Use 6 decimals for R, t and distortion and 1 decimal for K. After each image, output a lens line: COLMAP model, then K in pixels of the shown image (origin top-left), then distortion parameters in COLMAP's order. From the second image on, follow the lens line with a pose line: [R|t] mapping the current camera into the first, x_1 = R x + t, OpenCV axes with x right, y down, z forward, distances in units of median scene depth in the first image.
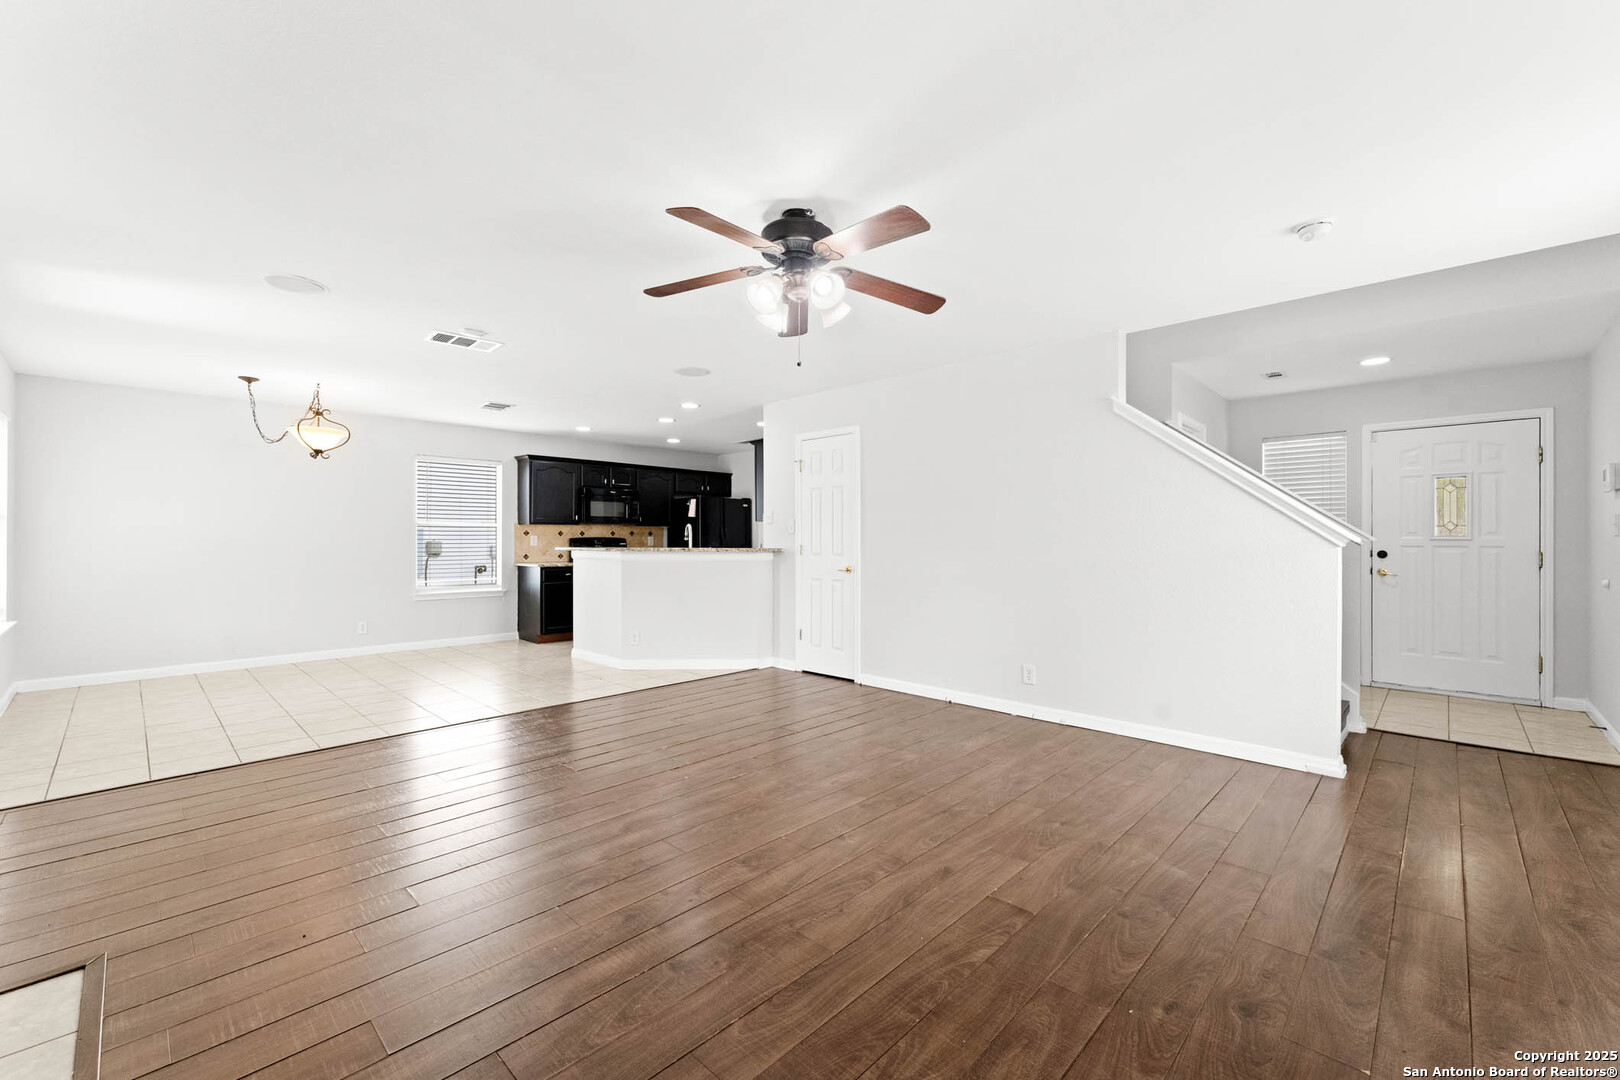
lens RADIAL K [[668.6, 0, 808.1], [0, 668.6, 543.6], [0, 0, 1]] dist [0.000138, 0.000542]
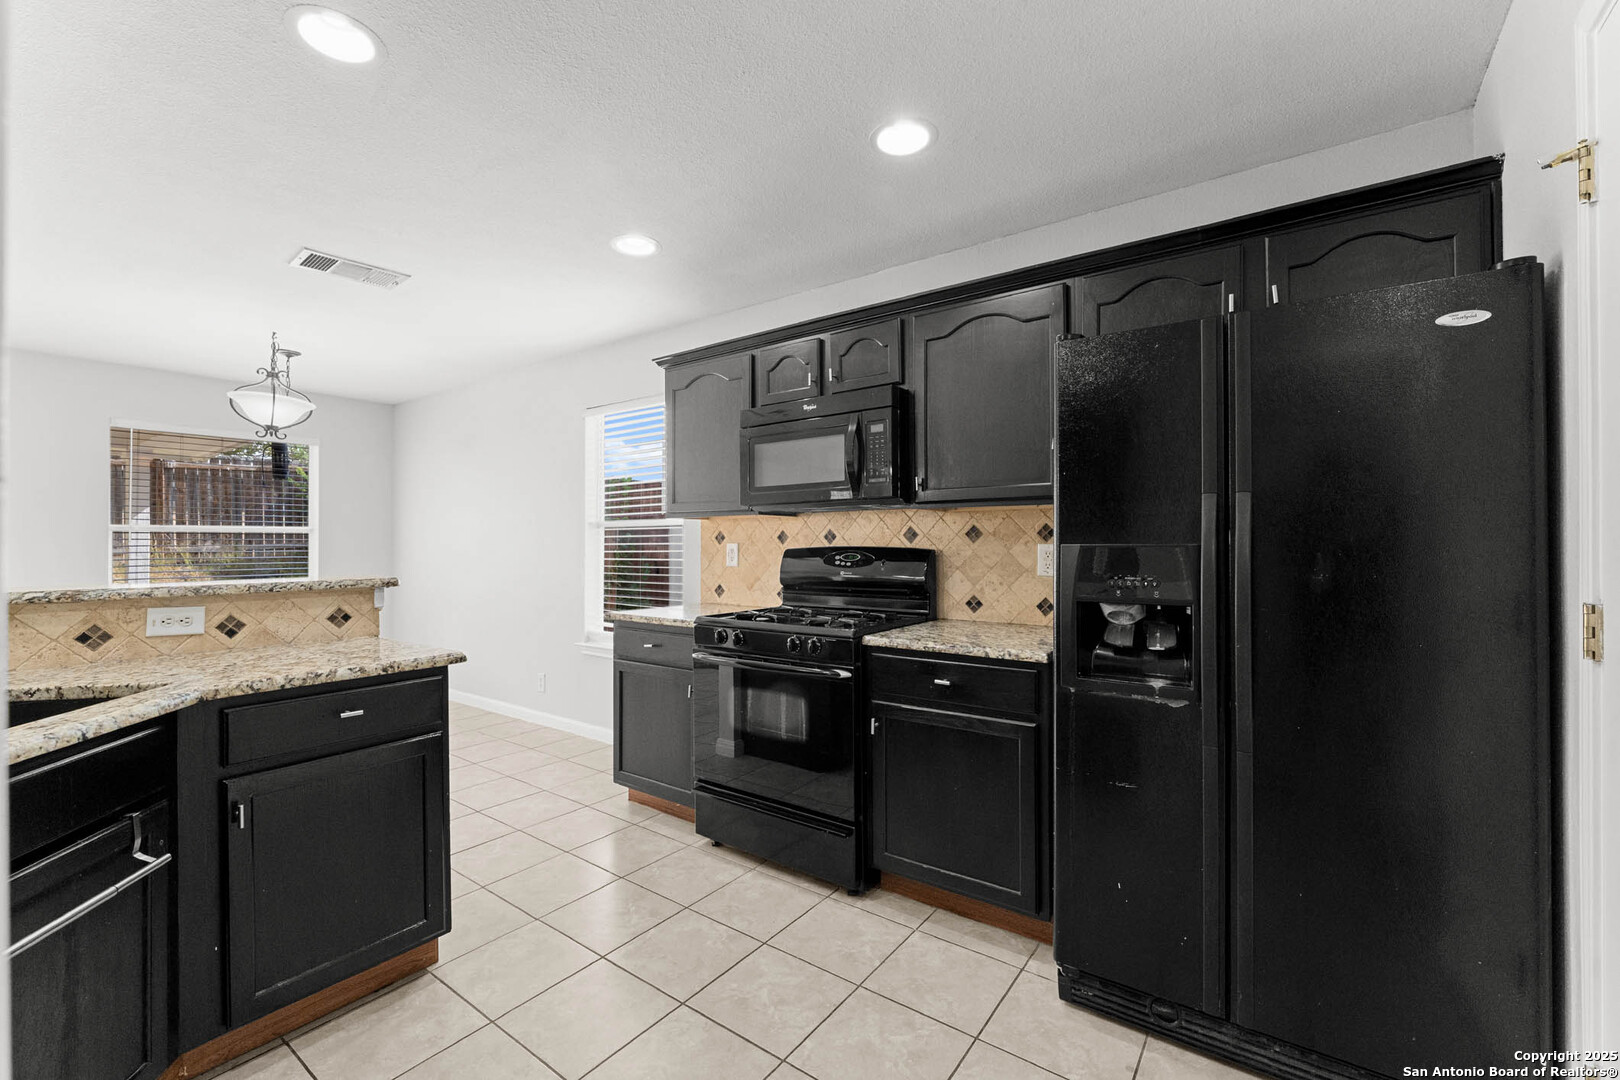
lens RADIAL K [[668.6, 0, 808.6], [0, 668.6, 540.2], [0, 0, 1]] dist [0.000138, 0.000542]
pose [[0.126174, 0.000770, -0.992008, 0.026468], [0.002067, 0.999997, 0.001039, -0.014352], [0.992006, -0.002182, 0.126172, 1.008006]]
